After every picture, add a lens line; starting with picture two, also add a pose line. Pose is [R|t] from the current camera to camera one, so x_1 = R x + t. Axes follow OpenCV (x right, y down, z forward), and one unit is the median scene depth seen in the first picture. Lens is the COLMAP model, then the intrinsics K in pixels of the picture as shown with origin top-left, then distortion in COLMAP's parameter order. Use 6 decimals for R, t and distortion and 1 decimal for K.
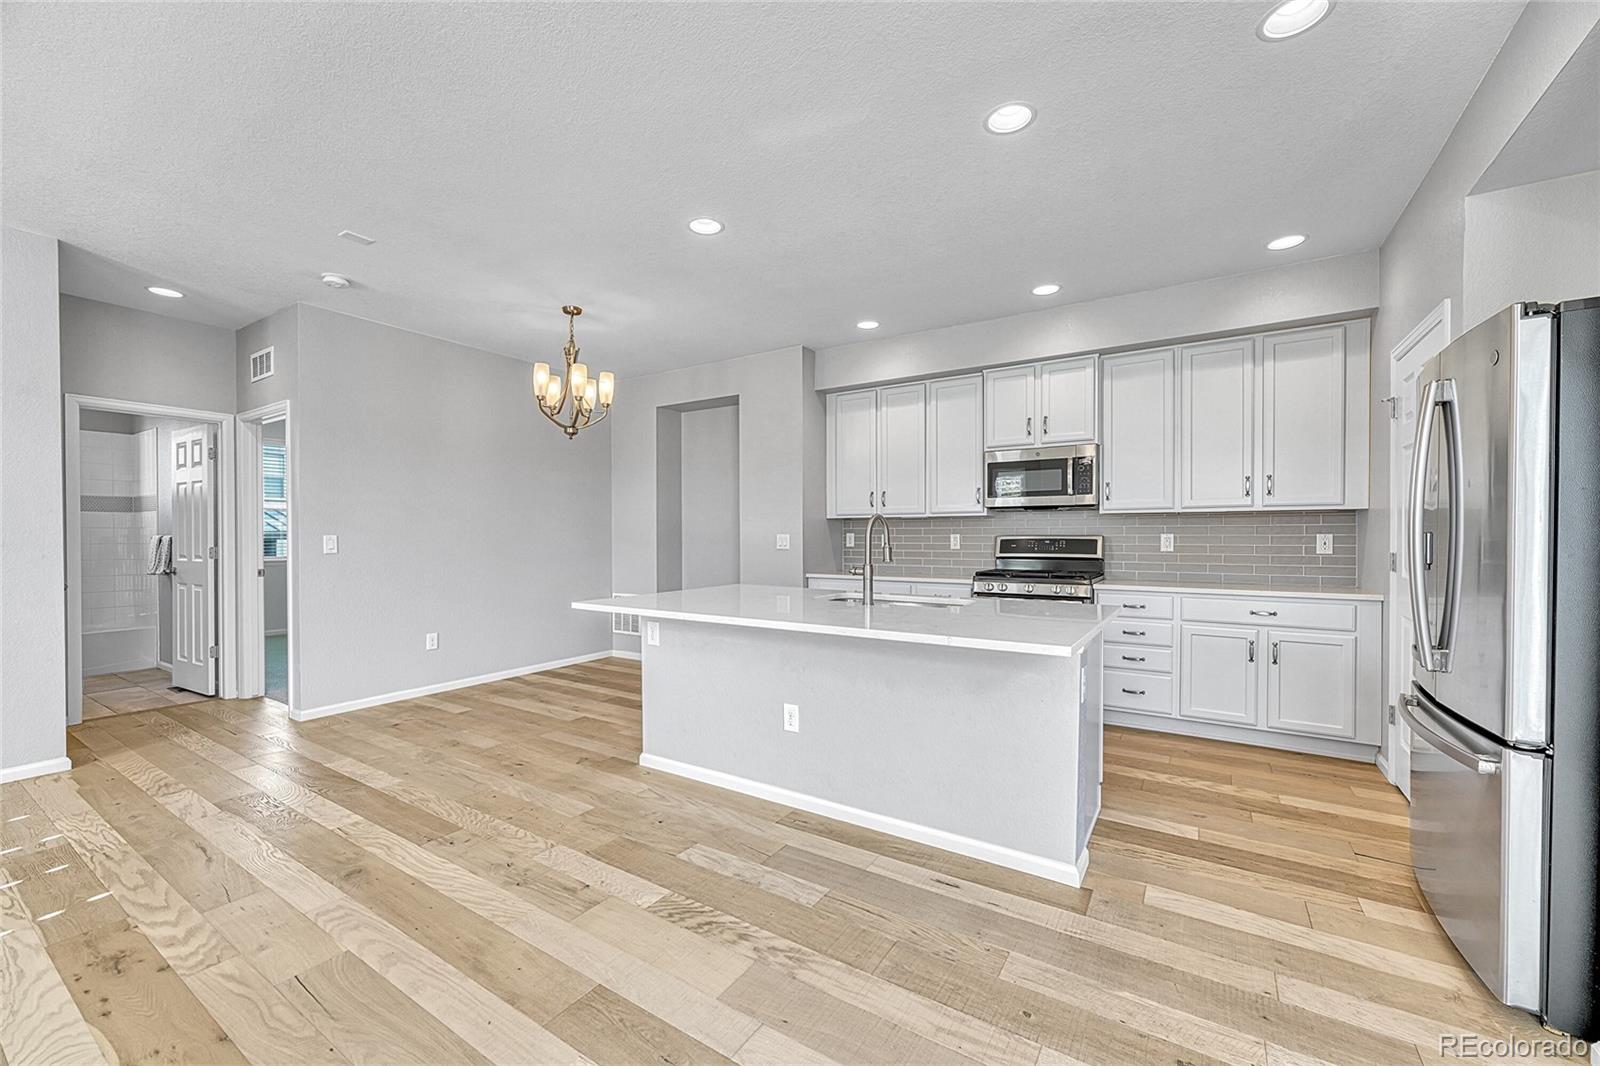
lens RADIAL K [[632.9, 0, 794.1], [0, 632.9, 542.8], [0, 0, 1]] dist [-0.002239, -0.000164]
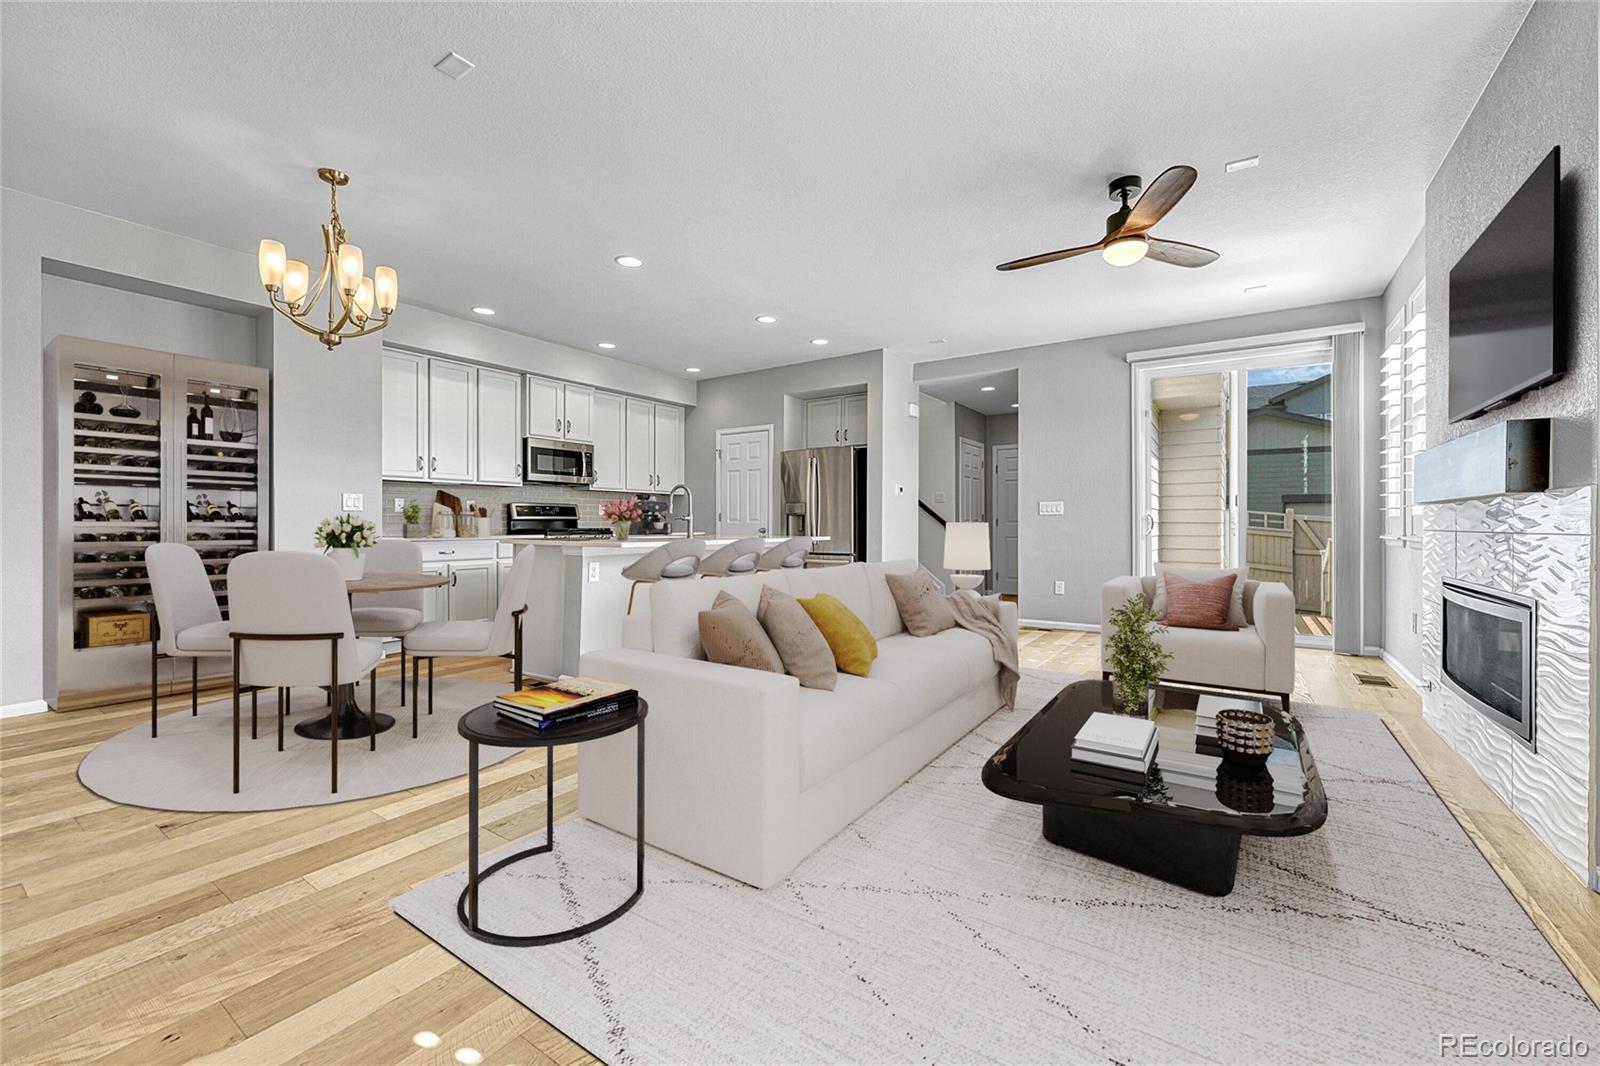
lens RADIAL K [[632.5, 0, 810.3], [0, 632.5, 525.5], [0, 0, 1]] dist [-0.000917, -0.000044]
pose [[0.018544, -0.002050, 0.999826, -1.077149], [0.010487, 0.999943, 0.001855, 0.044285], [-0.999773, 0.010450, 0.018565, 0.436425]]
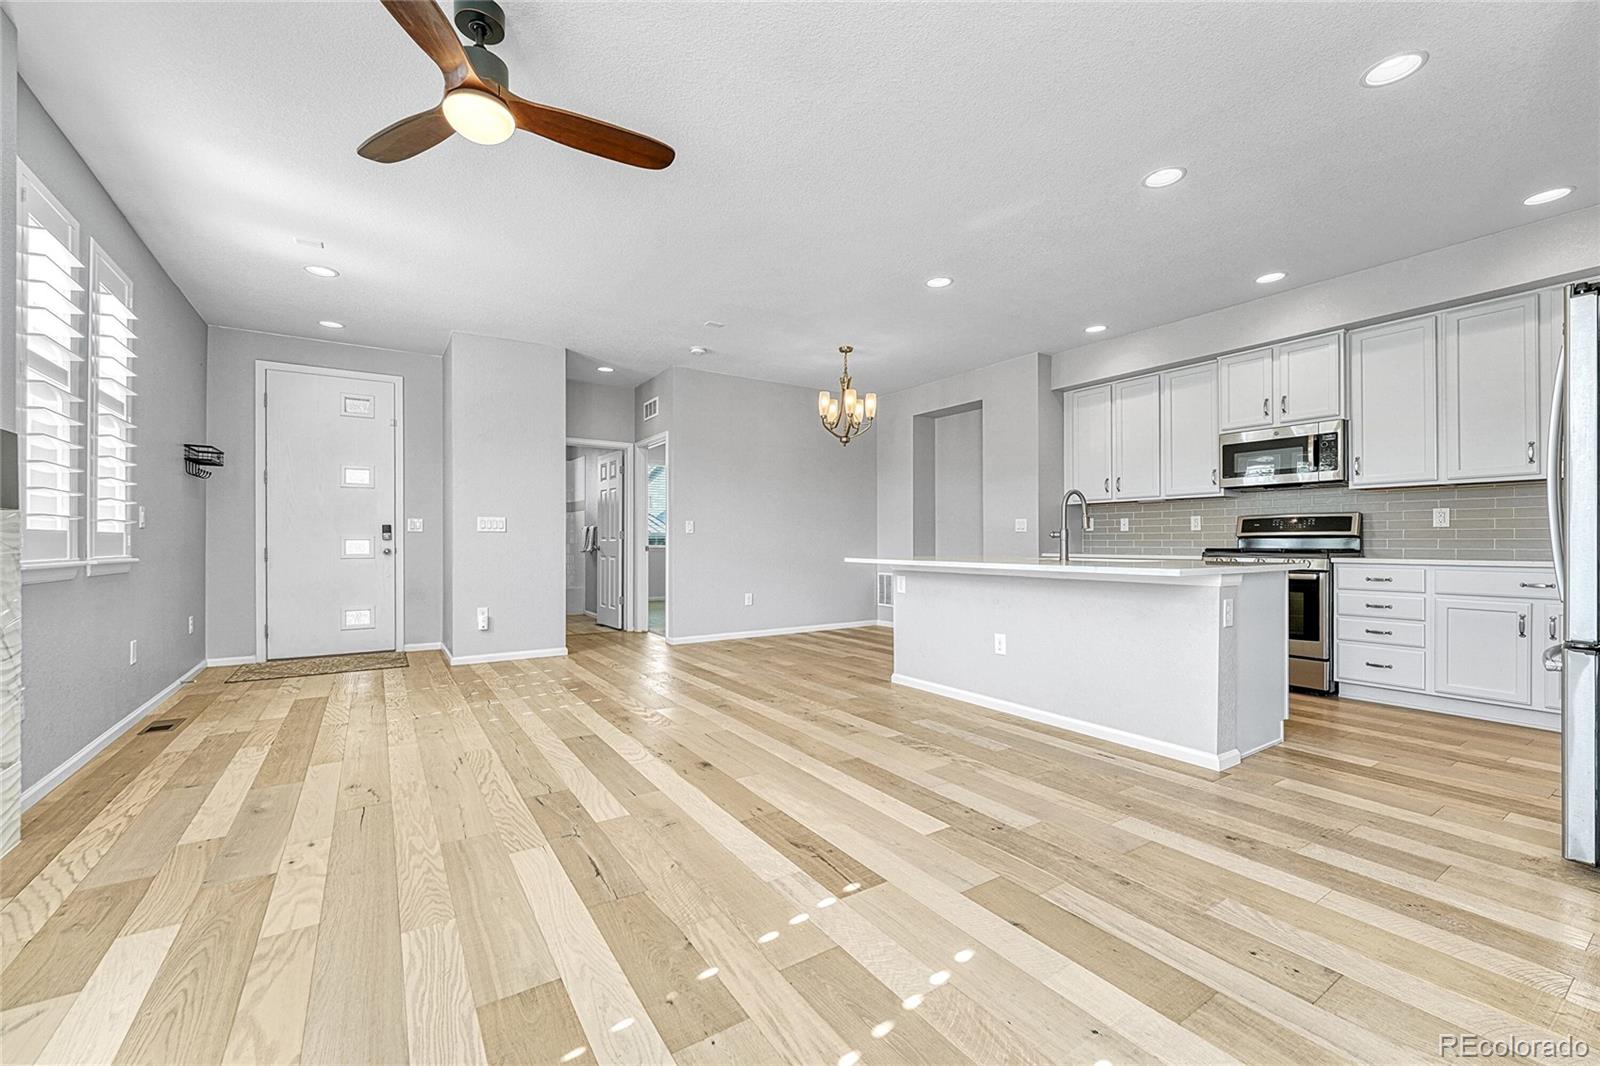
lens RADIAL K [[643.8, 0, 796.5], [0, 643.8, 538.0], [0, 0, 1]] dist [-0.000167, 0.000235]
pose [[0.914740, -0.002176, -0.404037, 0.100115], [-0.004851, 0.999854, -0.016369, 0.051681], [0.404014, 0.016933, 0.914596, -0.273555]]
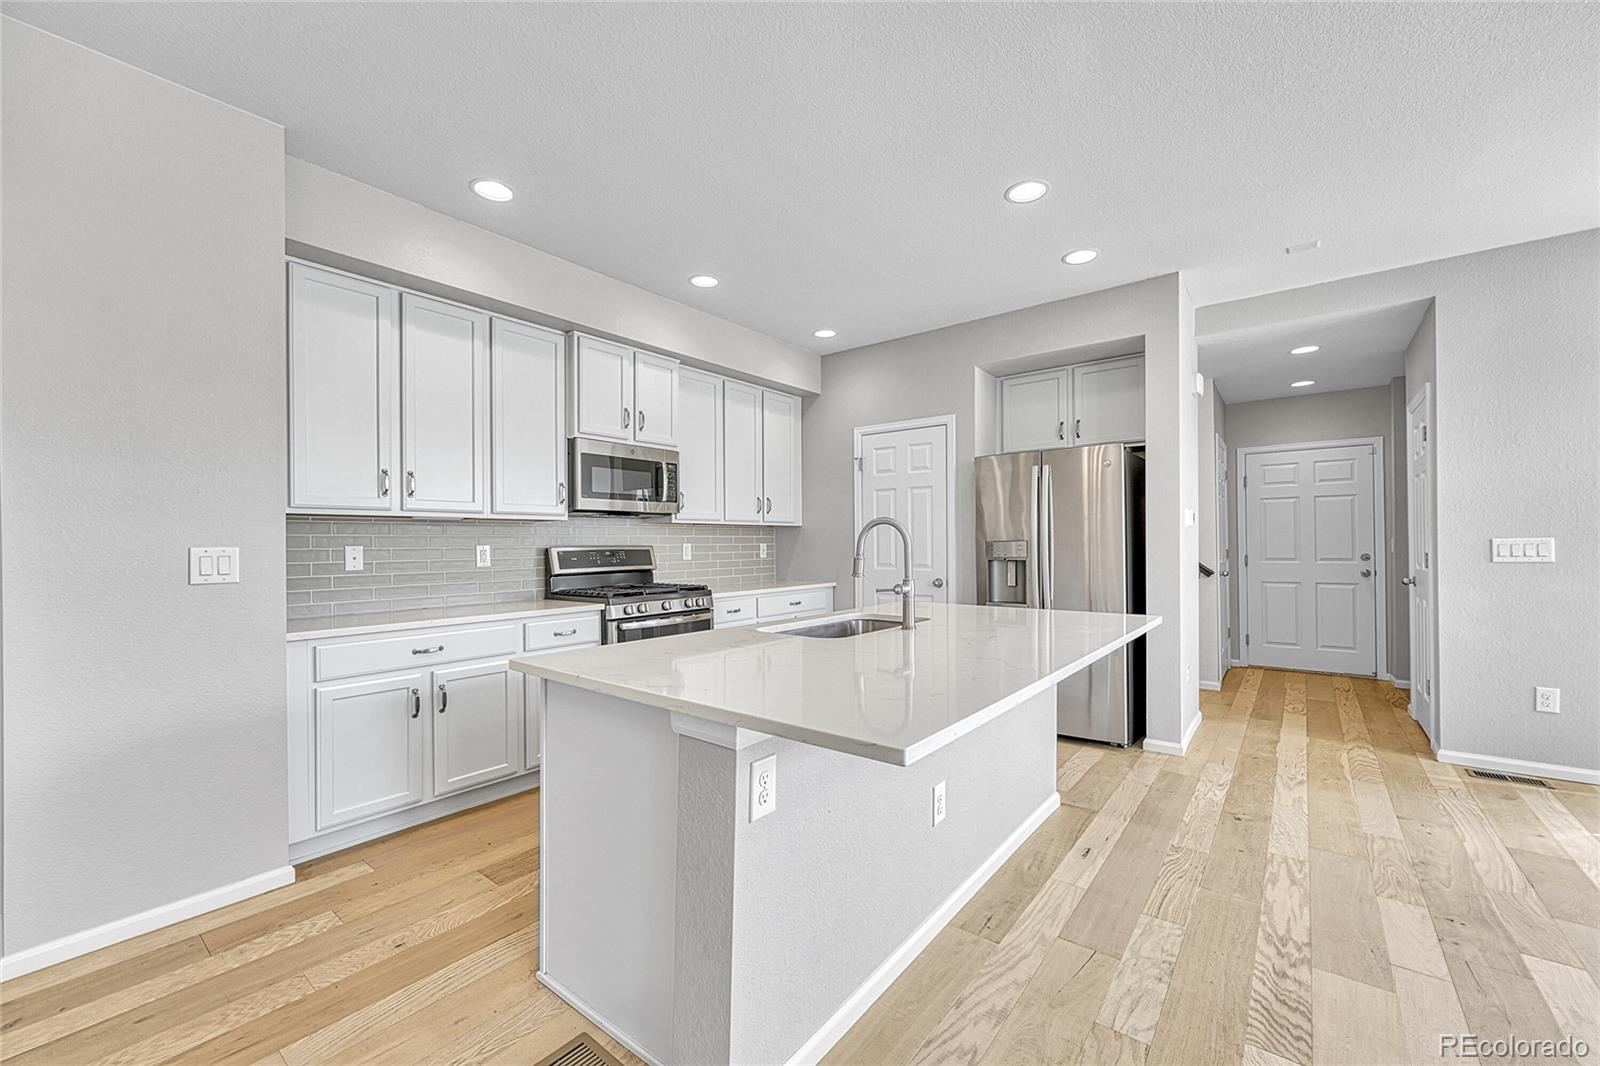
lens RADIAL K [[632.6, 0, 805.4], [0, 632.6, 541.7], [0, 0, 1]] dist [0.000278, 0.000170]
pose [[0.093738, 0.002290, 0.995594, -0.479791], [0.018405, 0.999822, -0.004033, -0.009685], [-0.995427, 0.018702, 0.093679, 0.714139]]
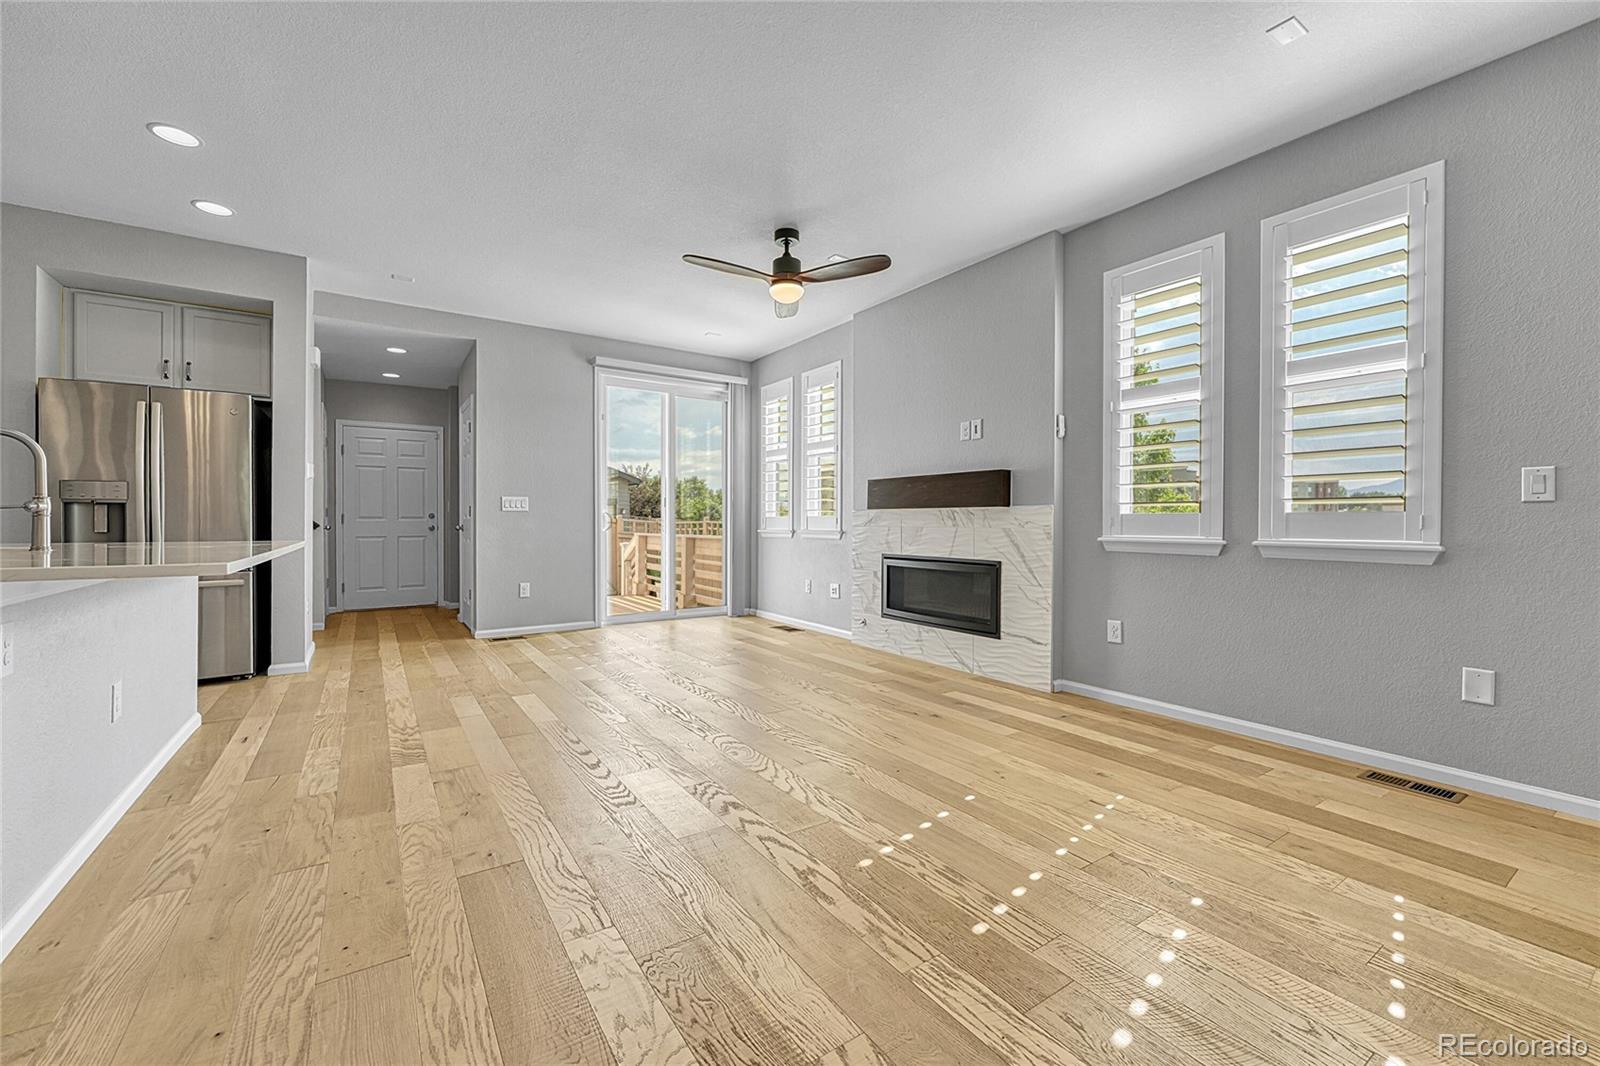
lens RADIAL K [[642.4, 0, 798.6], [0, 642.4, 530.2], [0, 0, 1]] dist [-0.029812, 0.008522]
pose [[-0.919704, -0.009860, 0.392489, -0.688565], [-0.000960, 0.999738, 0.022867, 0.037190], [-0.392612, 0.020654, -0.919472, 0.902342]]
